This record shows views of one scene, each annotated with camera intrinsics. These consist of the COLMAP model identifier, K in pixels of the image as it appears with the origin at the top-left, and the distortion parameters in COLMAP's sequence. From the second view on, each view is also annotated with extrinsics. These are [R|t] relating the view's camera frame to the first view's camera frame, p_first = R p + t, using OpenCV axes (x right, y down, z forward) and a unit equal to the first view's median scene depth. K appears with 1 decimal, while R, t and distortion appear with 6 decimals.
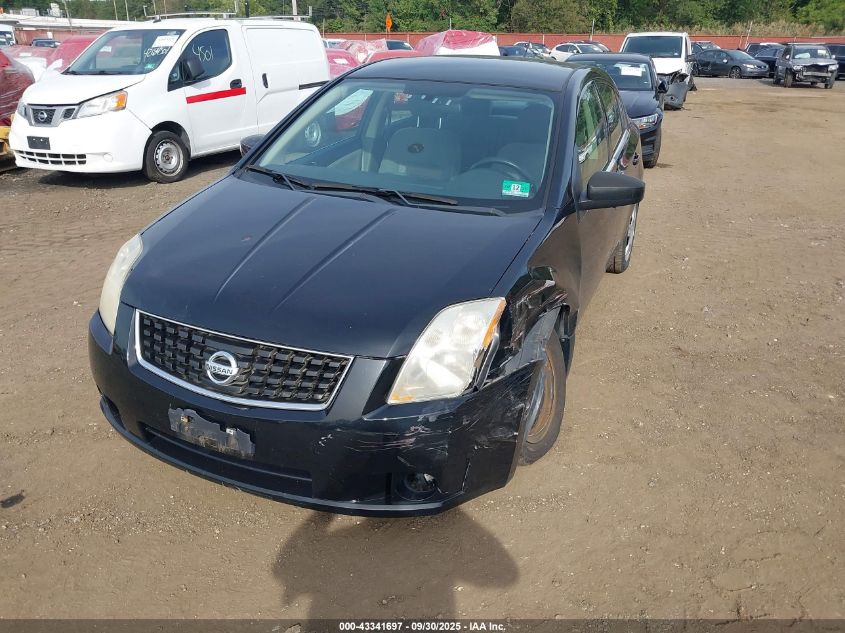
lens RADIAL K [[696.0, 0, 423.5], [0, 696.0, 317.4], [0, 0, 1]] dist [0.022916, -0.040929]
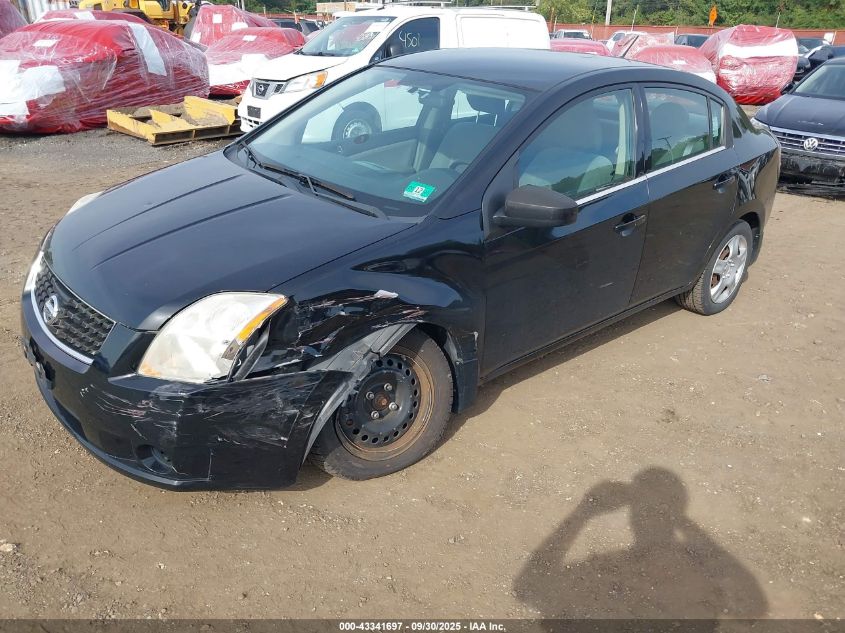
lens RADIAL K [[696.0, 0, 423.5], [0, 696.0, 315.7], [0, 0, 1]] dist [0.022916, -0.040929]
pose [[0.893876, 0.193606, -0.404354, 0.235178], [-0.190013, 0.980536, 0.049436, -0.029858], [0.406055, 0.032643, 0.913266, 0.069241]]
